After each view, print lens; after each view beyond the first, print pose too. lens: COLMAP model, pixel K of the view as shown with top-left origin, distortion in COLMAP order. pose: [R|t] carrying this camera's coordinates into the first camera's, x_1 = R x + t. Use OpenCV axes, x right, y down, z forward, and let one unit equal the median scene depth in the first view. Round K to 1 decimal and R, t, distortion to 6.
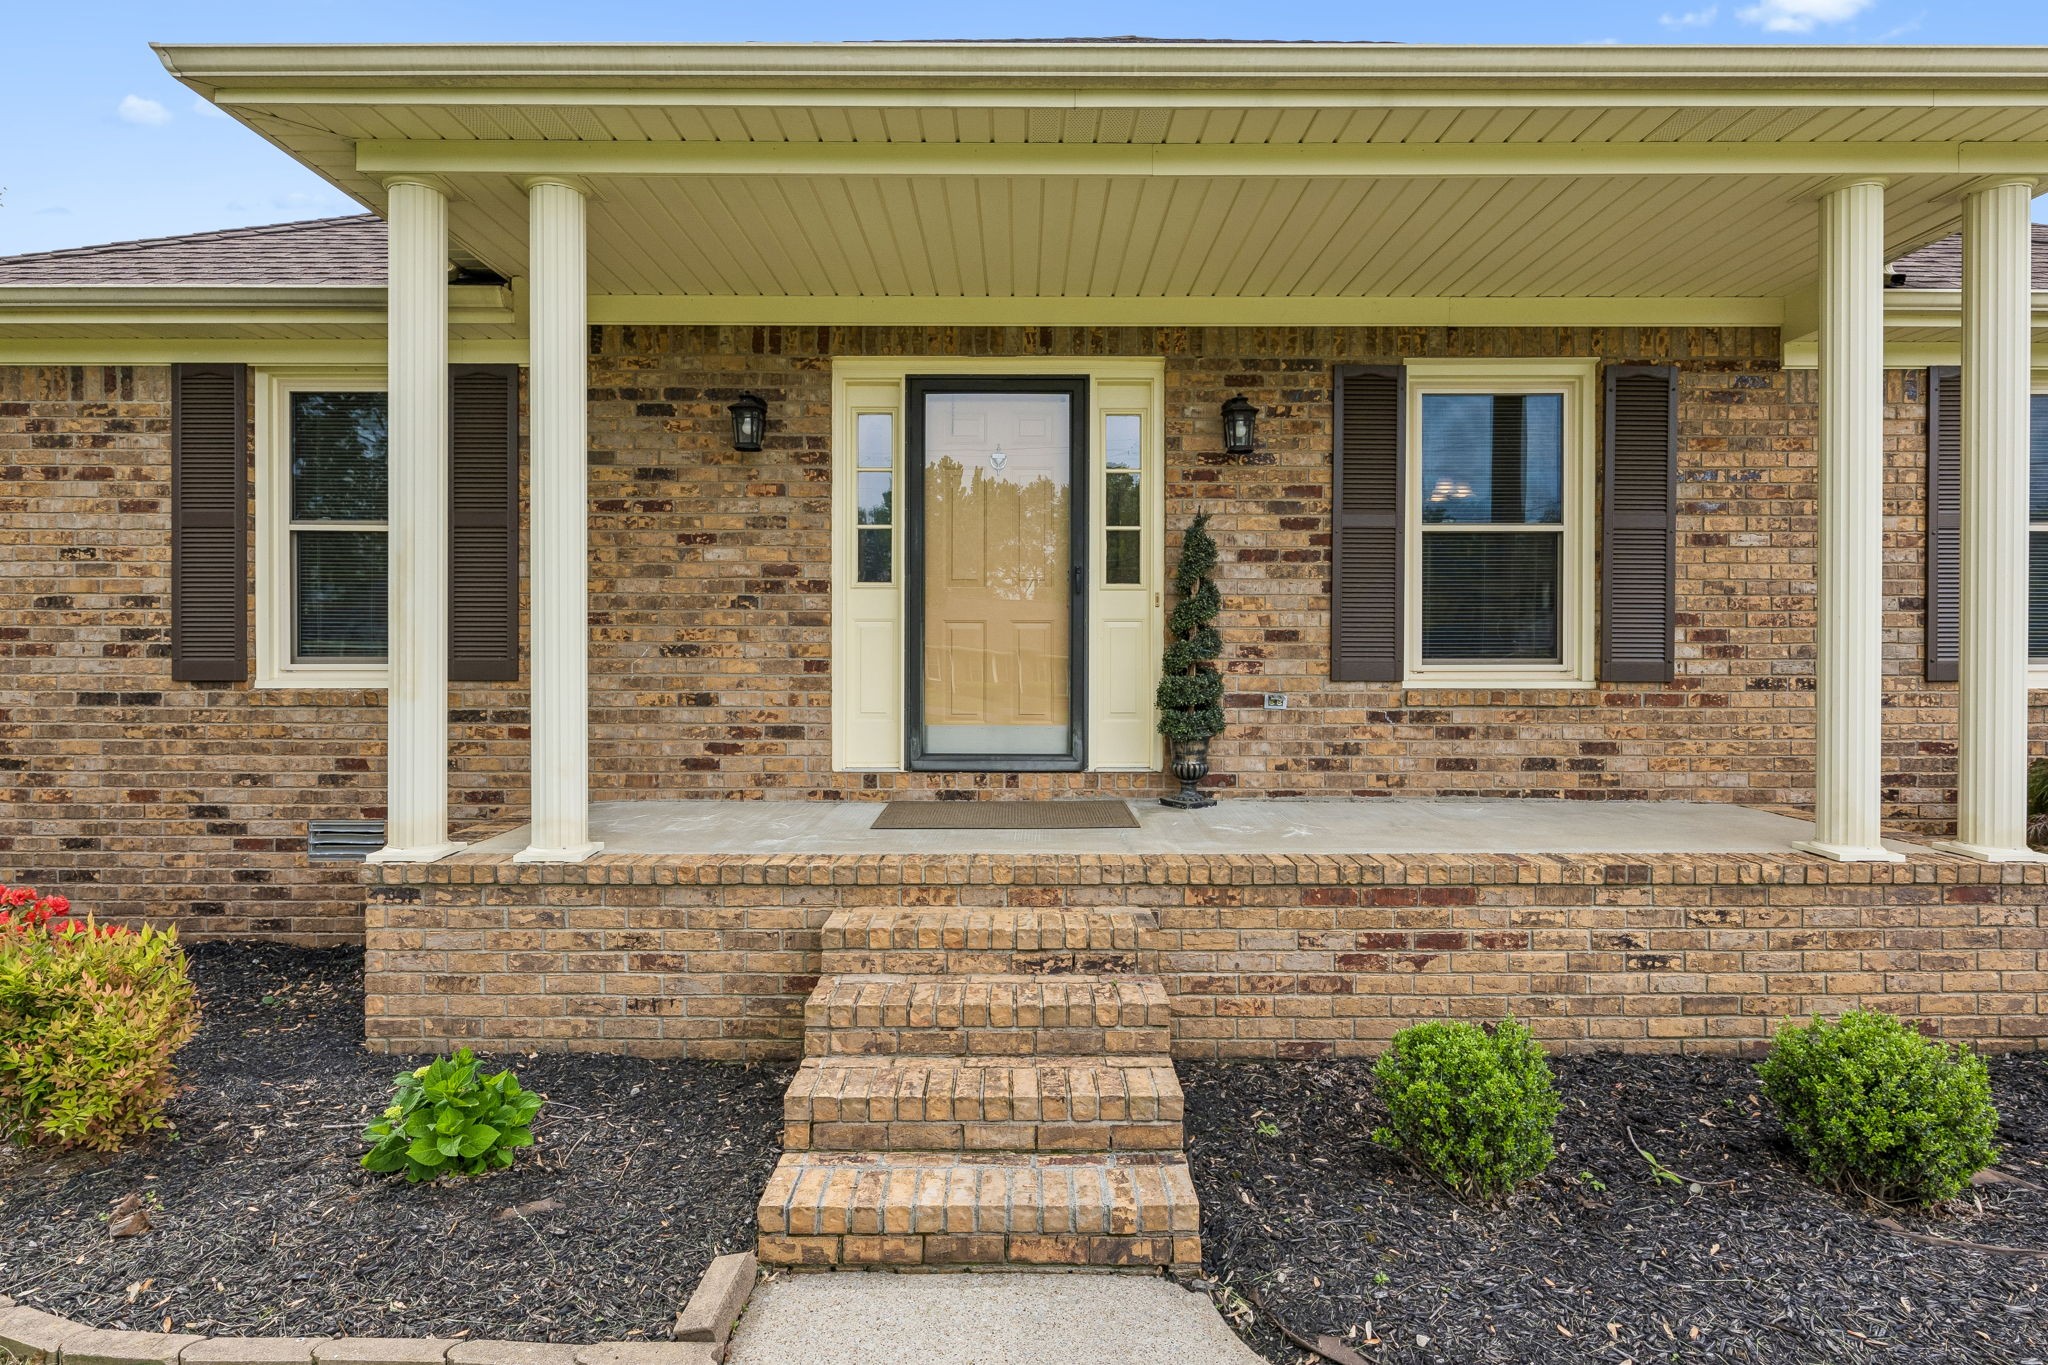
lens RADIAL K [[1145.0, 0, 1030.2], [0, 1145.0, 637.1], [0, 0, 1]] dist [0.000225, -0.000330]
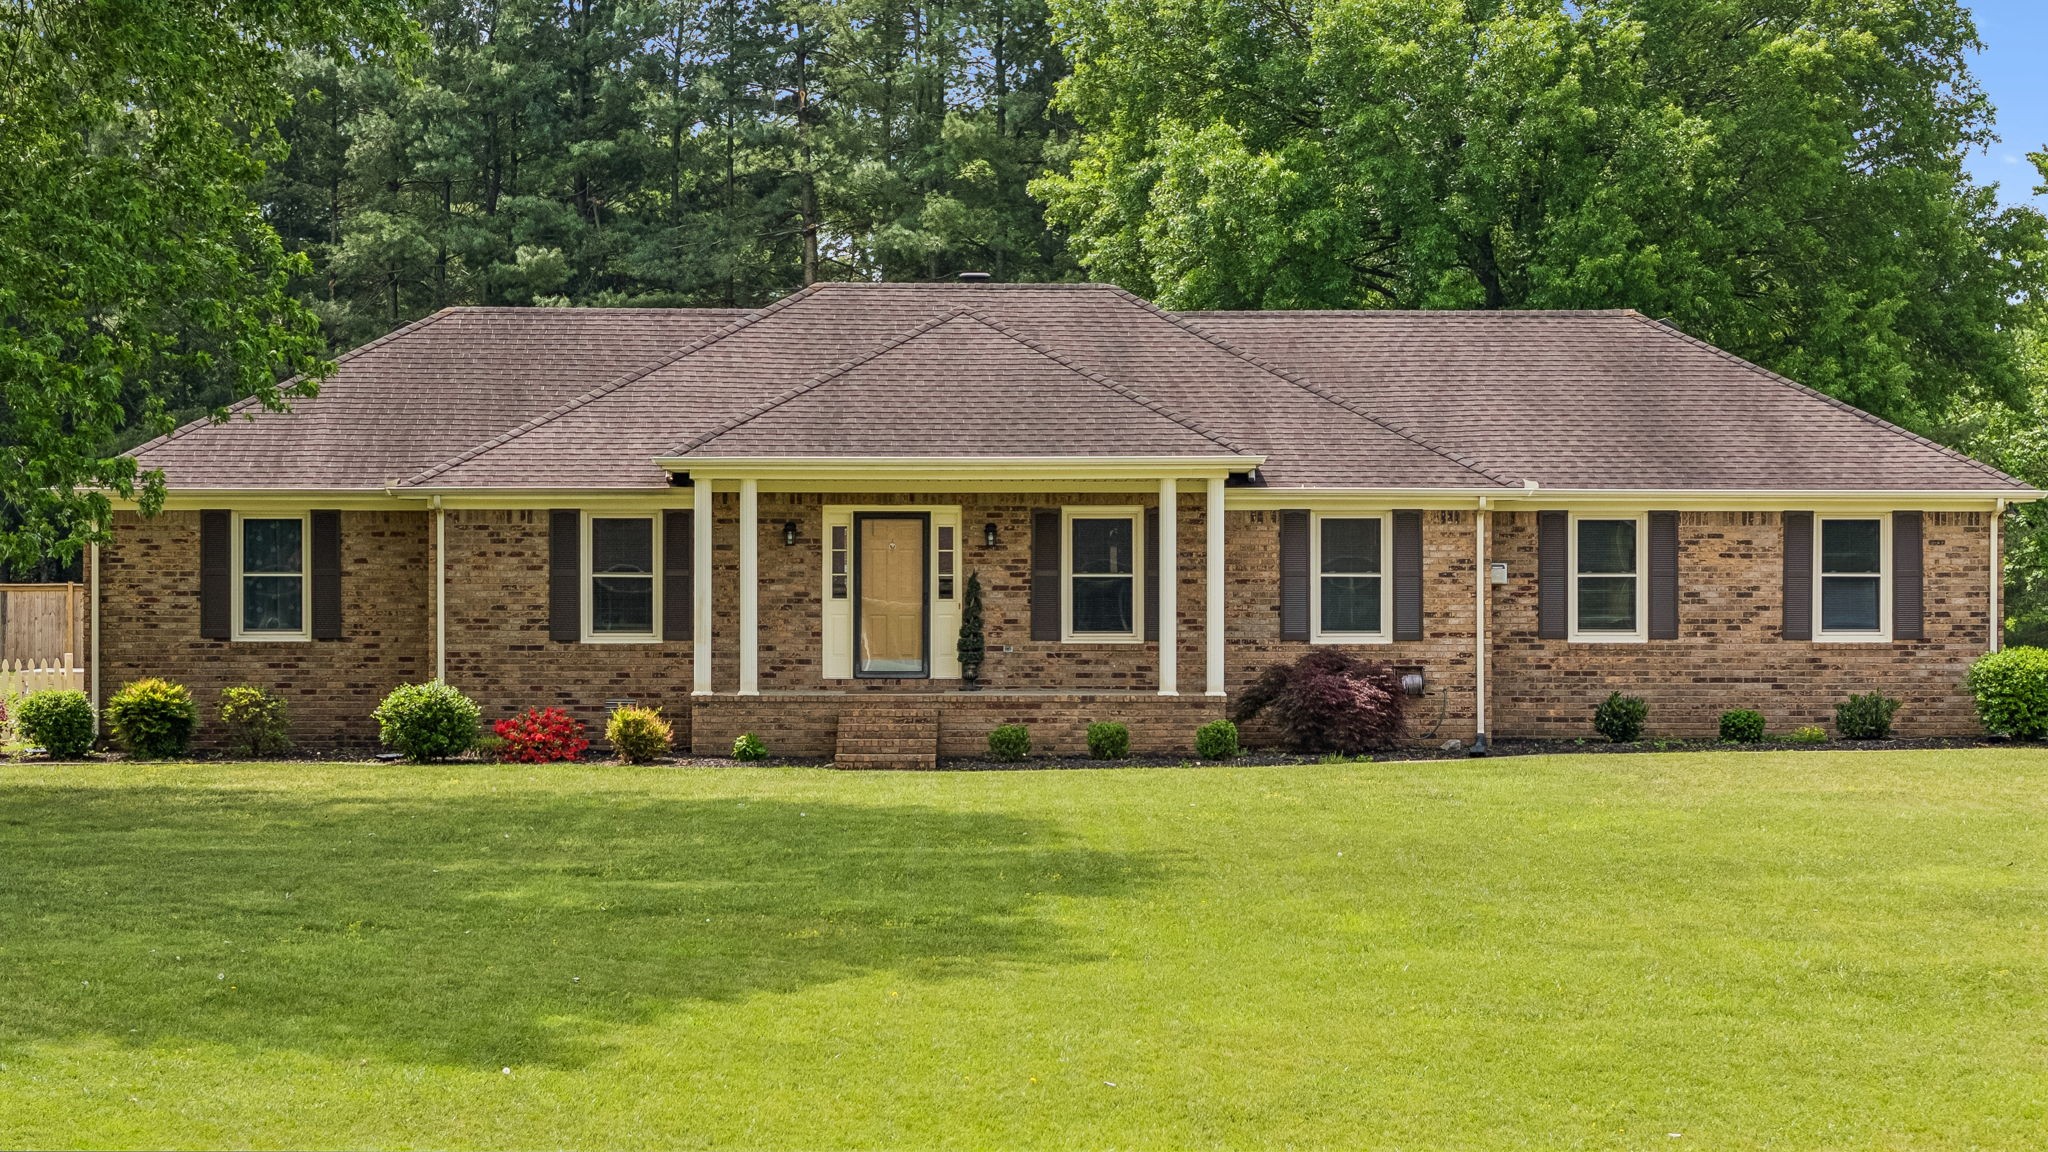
lens RADIAL K [[3971.6, 0, 1024.0], [0, 3971.6, 576.0], [0, 0, 1]] dist [-0.029331, 2.021812]
pose [[0.999970, -0.000343, -0.007798, 0.313165], [0.000386, 0.999985, 0.005548, -0.142699], [0.007796, -0.005551, 0.999954, -7.323879]]
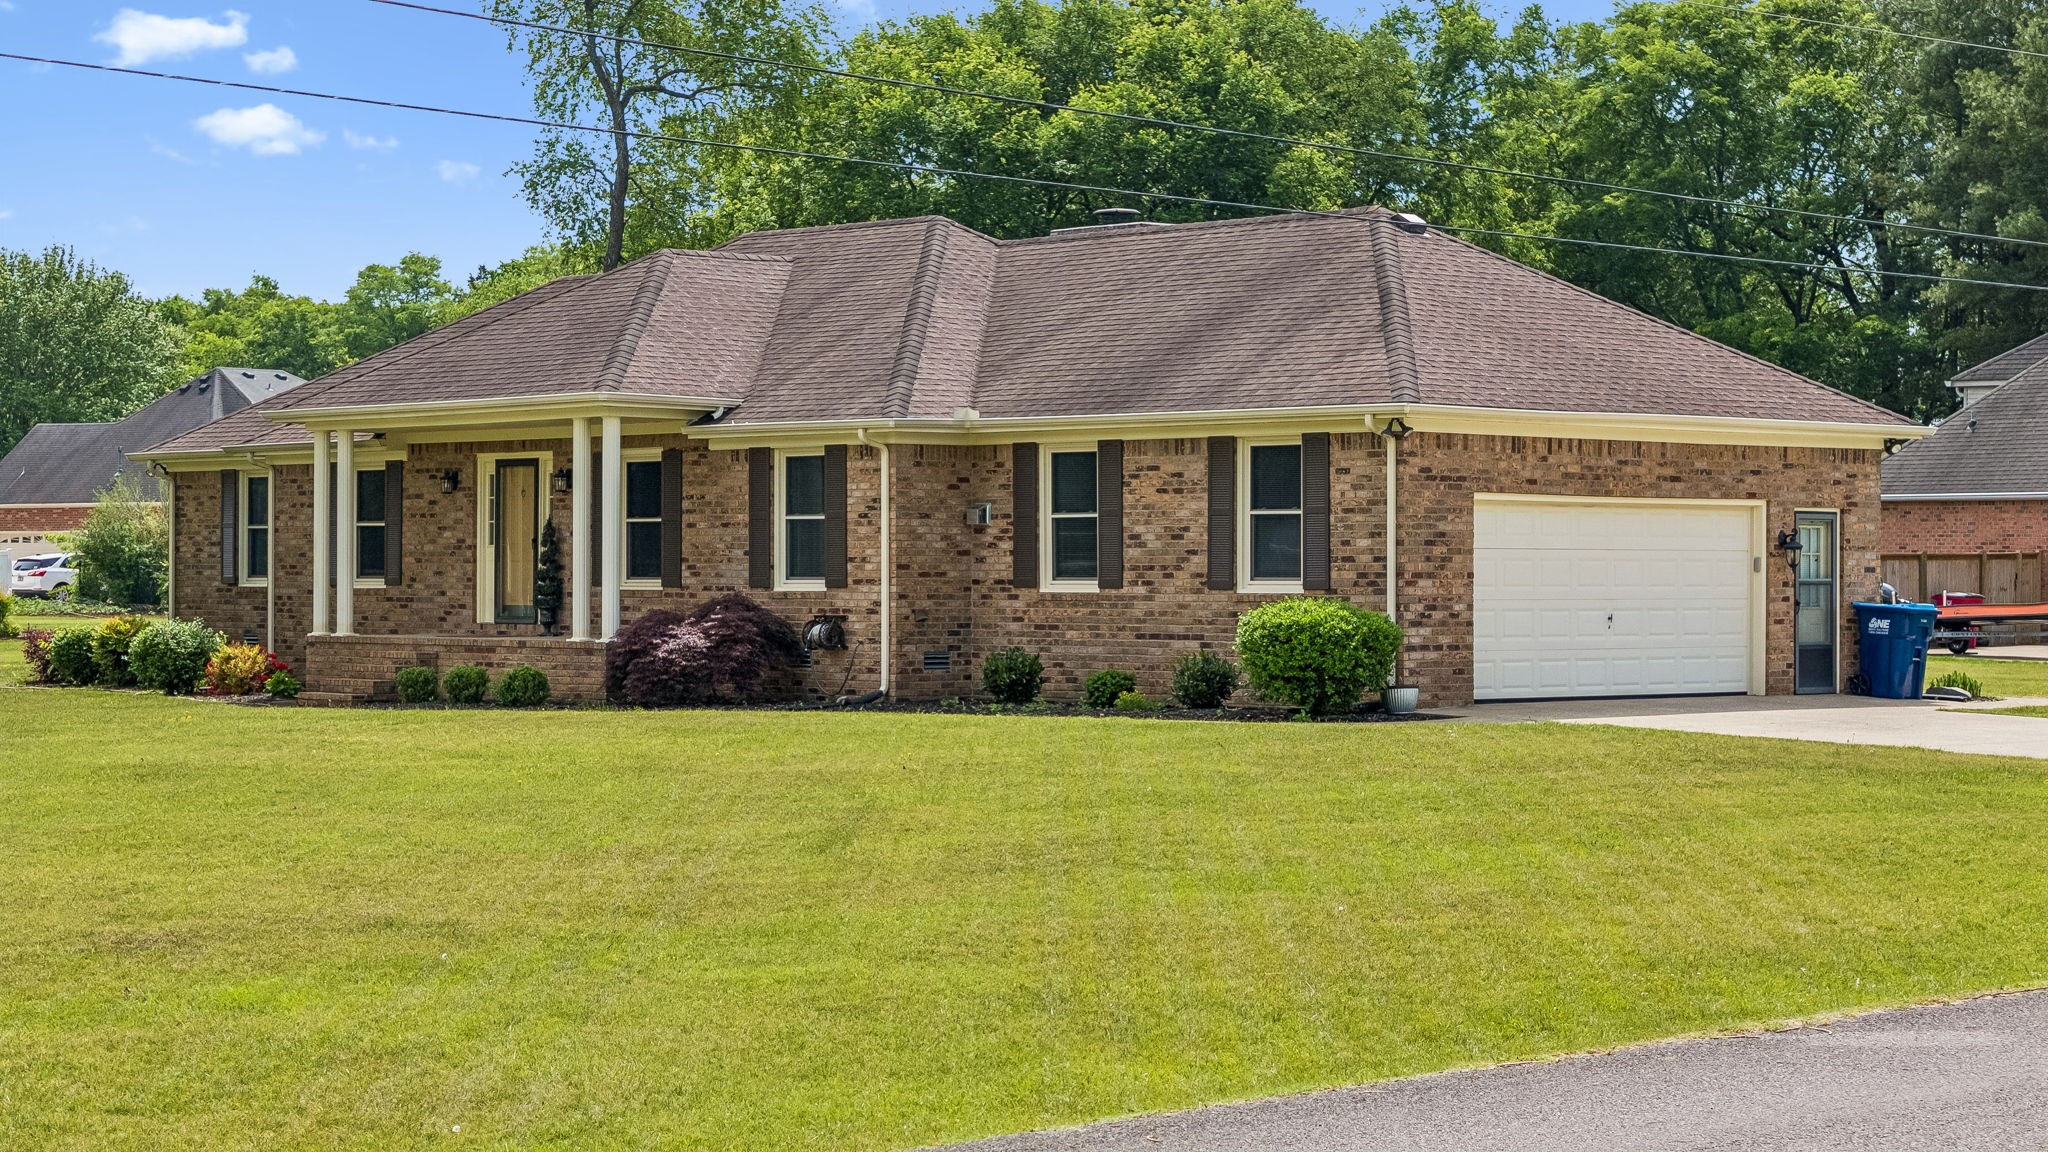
lens RADIAL K [[3971.6, 0, 1024.0], [0, 3971.6, 576.0], [0, 0, 1]] dist [-0.029331, 2.021812]
pose [[0.675017, 0.000691, -0.737802, 6.920180], [0.002590, 0.999991, 0.003307, -0.007805], [0.737797, -0.004143, 0.675009, -3.887327]]
